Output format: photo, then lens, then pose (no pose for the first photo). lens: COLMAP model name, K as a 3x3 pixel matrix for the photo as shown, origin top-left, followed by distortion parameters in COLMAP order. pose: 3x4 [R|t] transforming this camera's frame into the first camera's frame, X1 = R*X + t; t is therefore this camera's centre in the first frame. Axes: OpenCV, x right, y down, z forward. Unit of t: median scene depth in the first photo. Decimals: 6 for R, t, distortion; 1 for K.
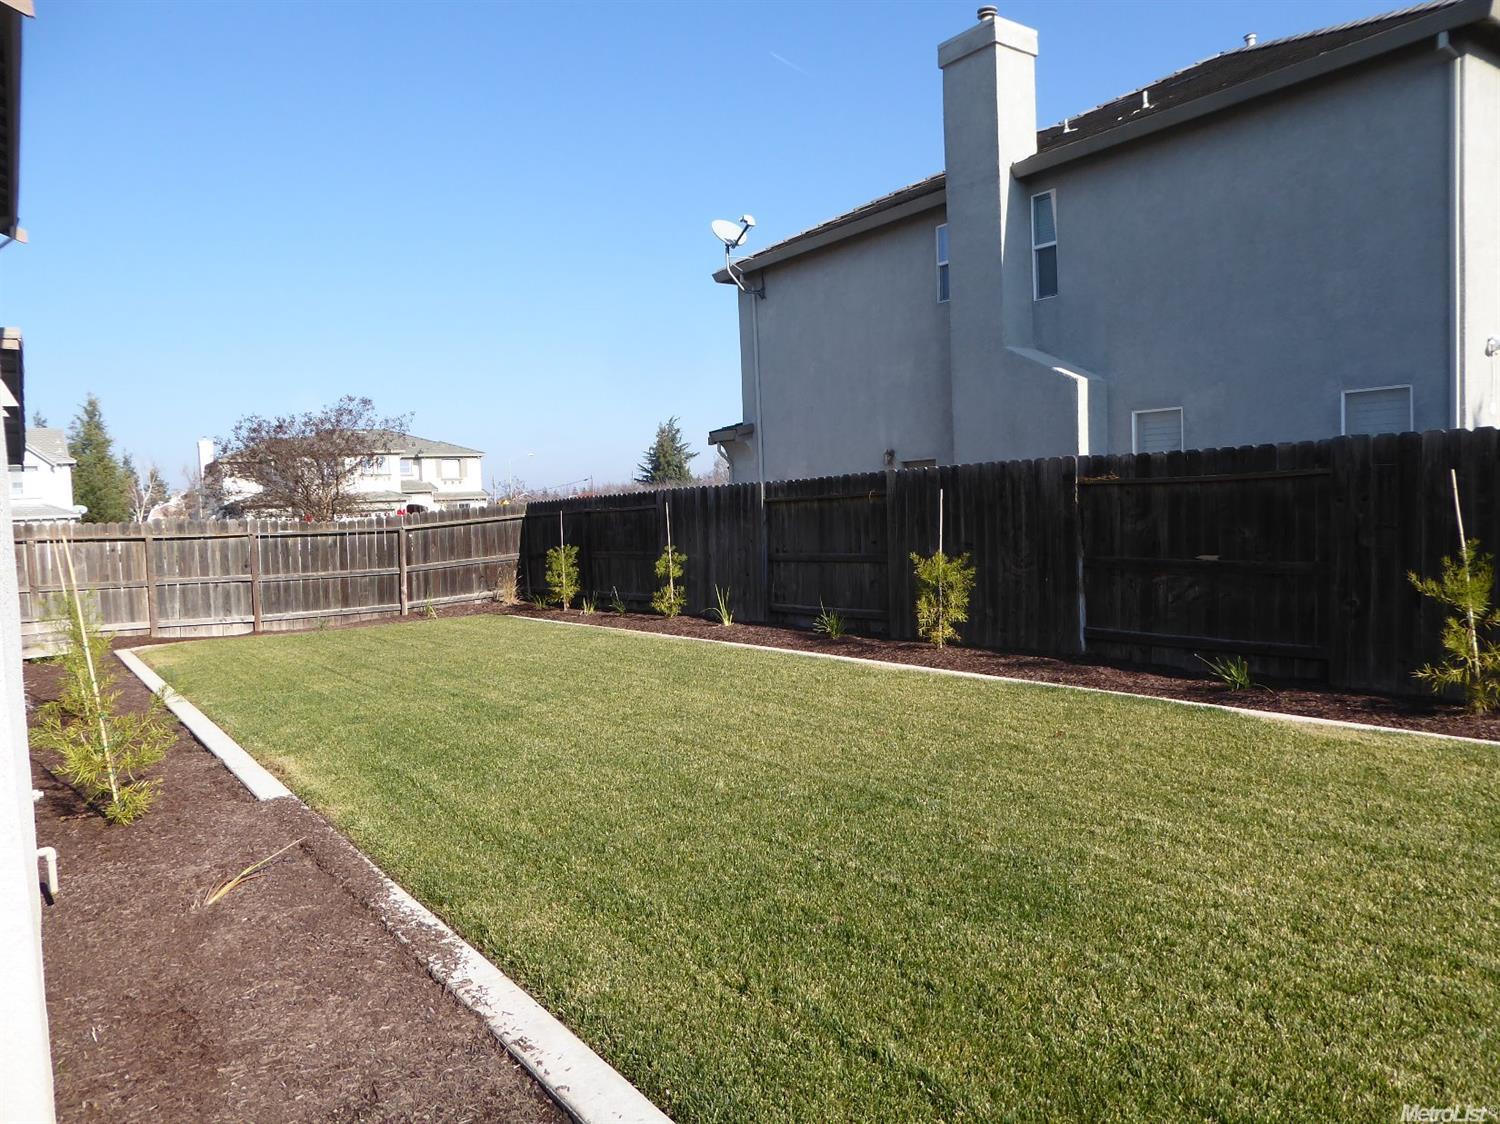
lens RADIAL K [[1042.8, 0, 750.0], [0, 1042.8, 562.0], [0, 0, 1]] dist [-0.054406, 0.005929]
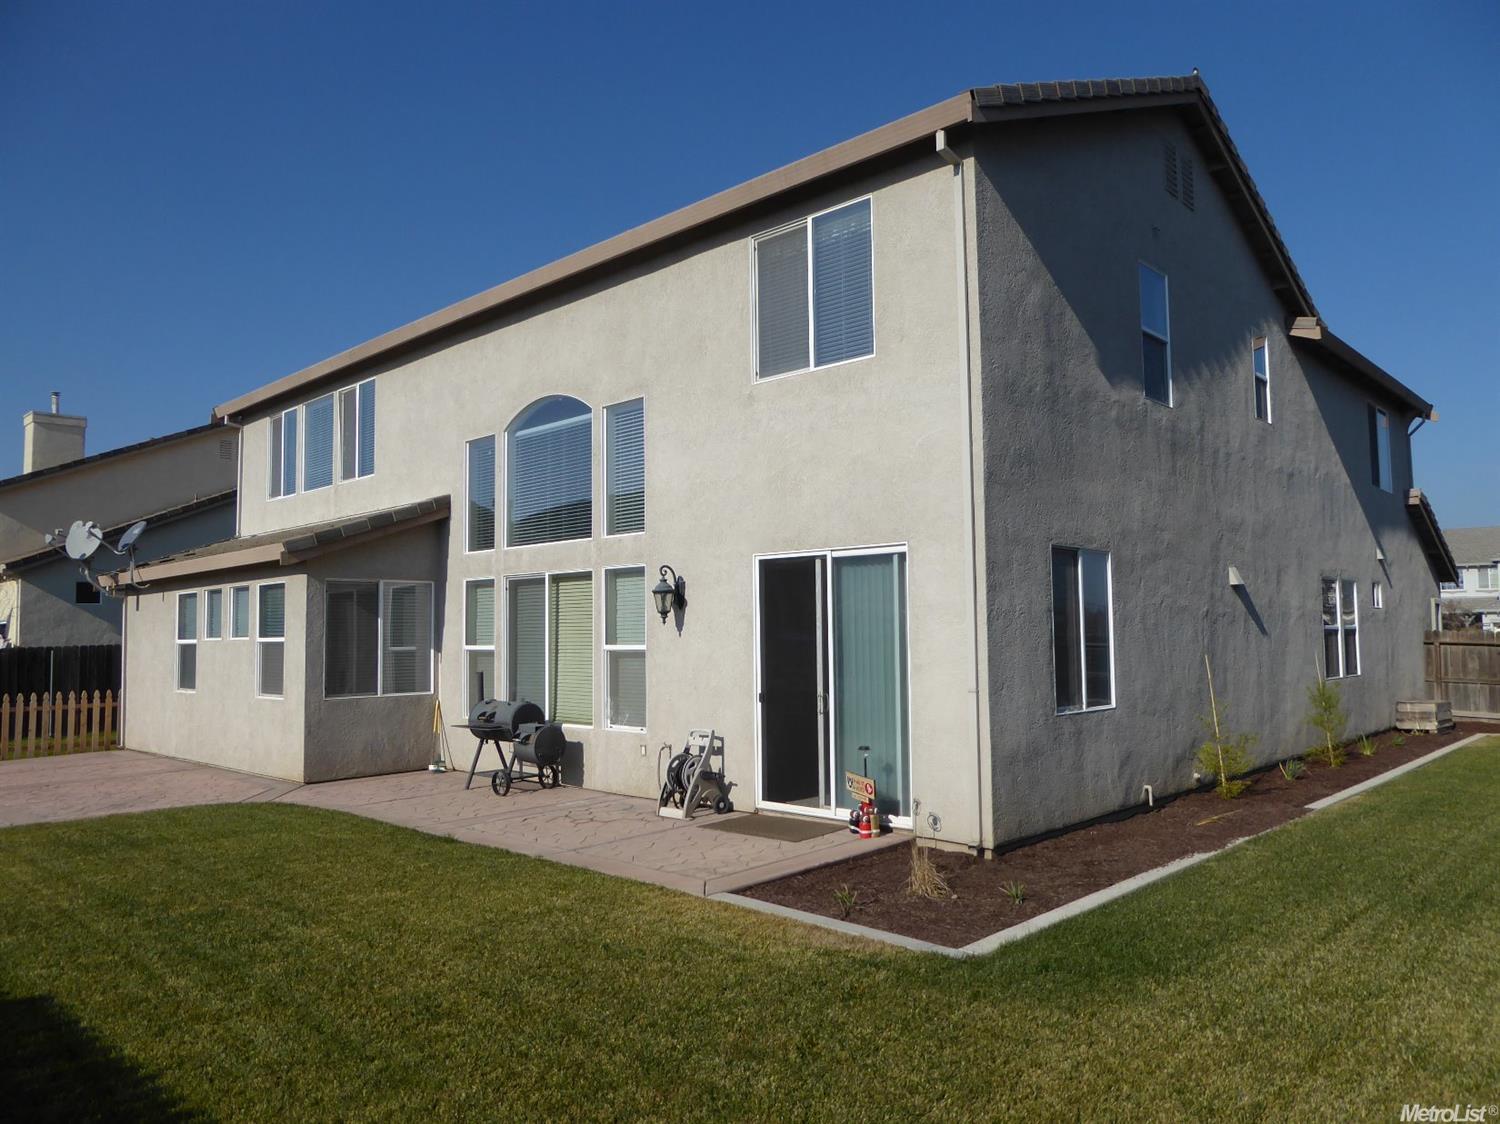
lens RADIAL K [[1042.8, 0, 750.0], [0, 1042.8, 562.0], [0, 0, 1]] dist [-0.054406, 0.005929]
pose [[0.170004, -0.015681, -0.985319, 0.381076], [-0.065025, 0.997516, -0.027094, -0.026841], [0.983296, 0.068676, 0.168562, -0.096175]]
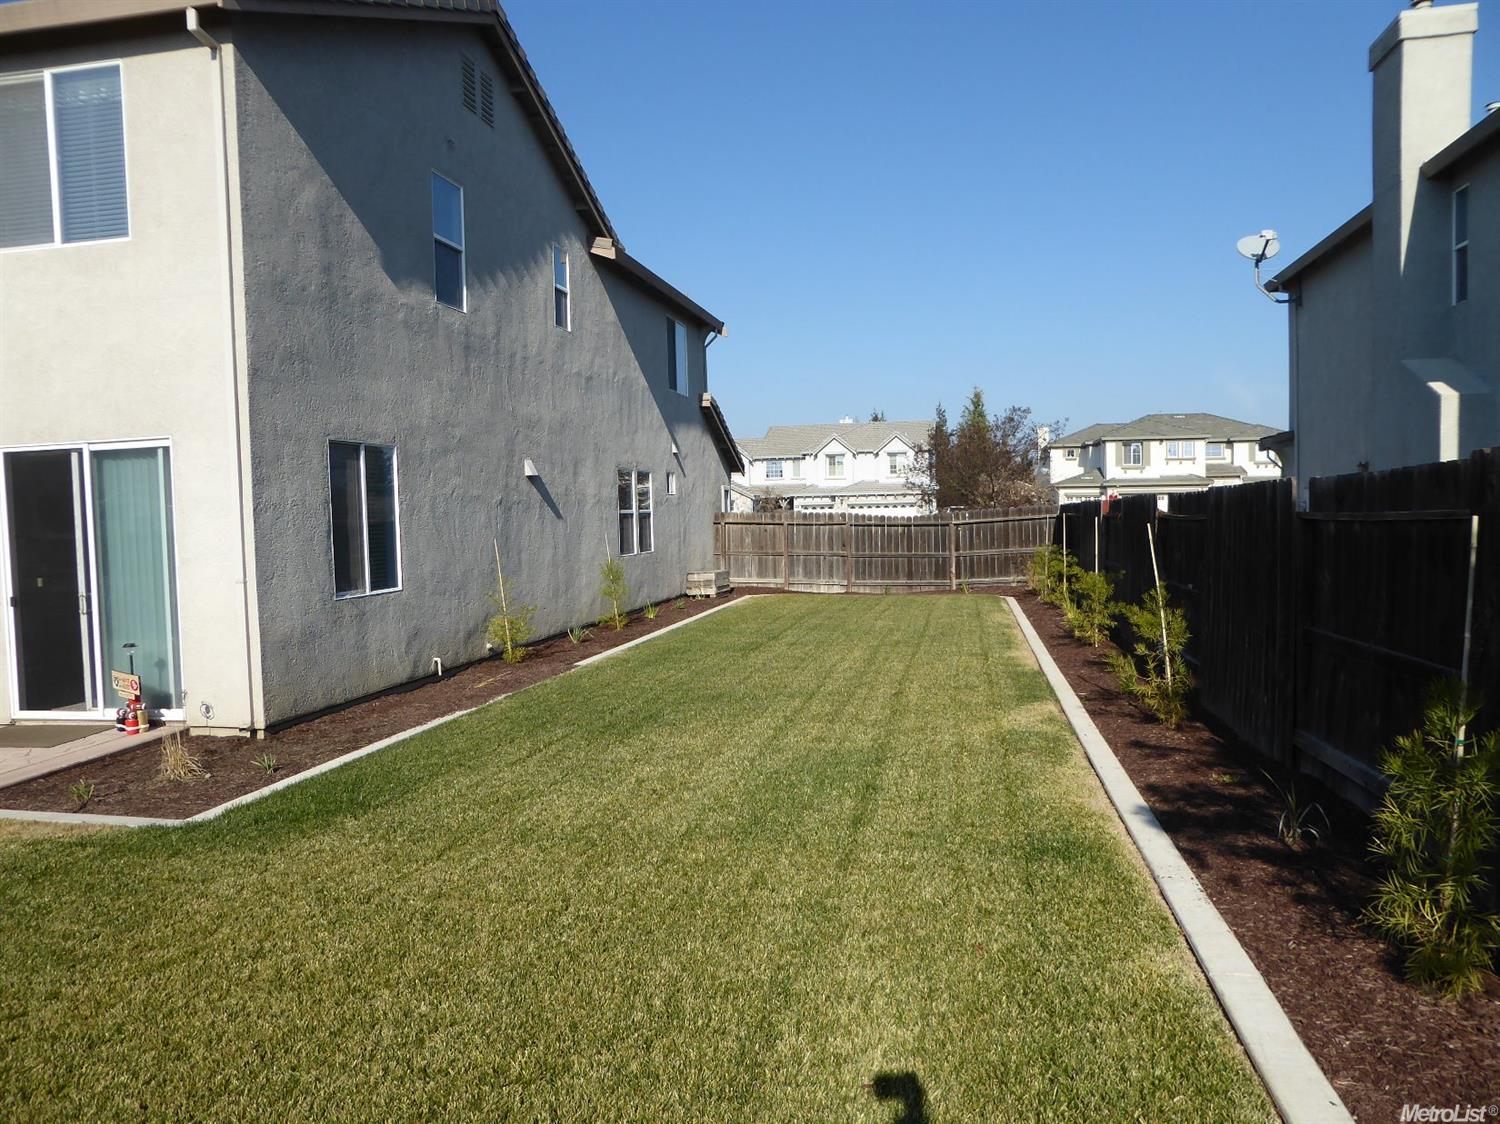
lens RADIAL K [[1041.6, 0, 751.5], [0, 1041.6, 553.8], [0, 0, 1]] dist [-0.070555, 0.054171]
pose [[0.674208, 0.060582, -0.736053, 0.449804], [-0.048117, 0.998116, 0.038077, -0.030784], [0.736973, 0.009745, 0.675852, -0.062338]]
